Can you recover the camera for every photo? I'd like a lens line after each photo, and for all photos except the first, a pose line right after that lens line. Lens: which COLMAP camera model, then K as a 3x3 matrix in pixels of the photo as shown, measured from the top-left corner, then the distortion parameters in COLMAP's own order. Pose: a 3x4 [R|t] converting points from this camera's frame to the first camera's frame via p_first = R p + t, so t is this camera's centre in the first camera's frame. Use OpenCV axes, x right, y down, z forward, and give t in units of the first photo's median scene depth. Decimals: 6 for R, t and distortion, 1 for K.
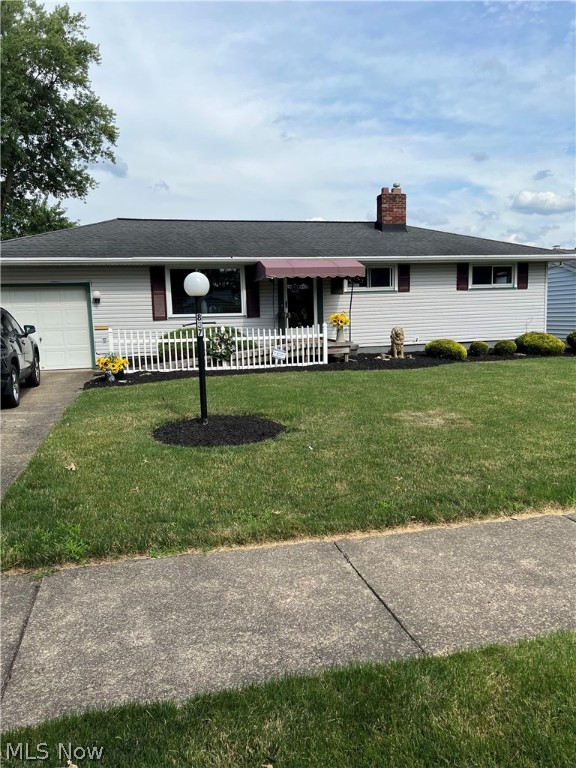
lens RADIAL K [[580.7, 0, 291.0], [0, 580.7, 391.2], [0, 0, 1]] dist [0.045571, -0.054630]
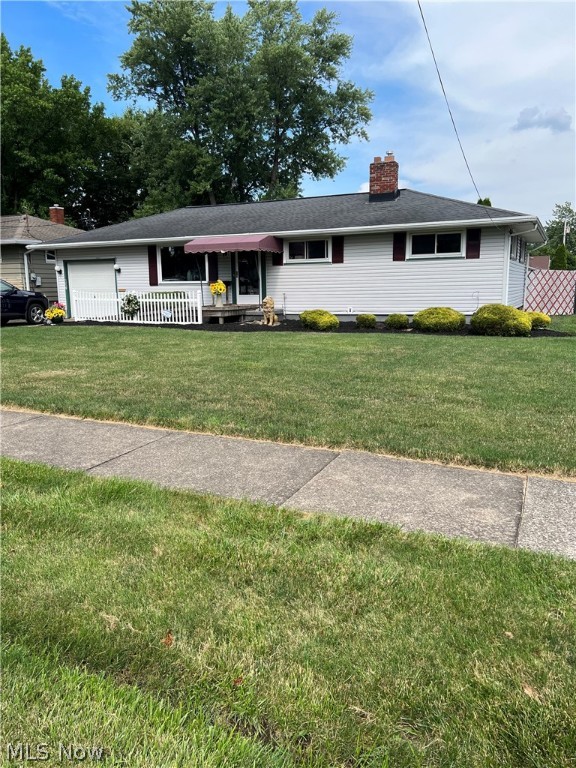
lens RADIAL K [[580.7, 0, 293.7], [0, 580.7, 379.2], [0, 0, 1]] dist [0.045571, -0.054630]
pose [[0.748614, 0.126805, -0.650767, 0.855686], [-0.097216, 0.991925, 0.081449, -0.042534], [0.655840, 0.002291, 0.754896, 0.170467]]
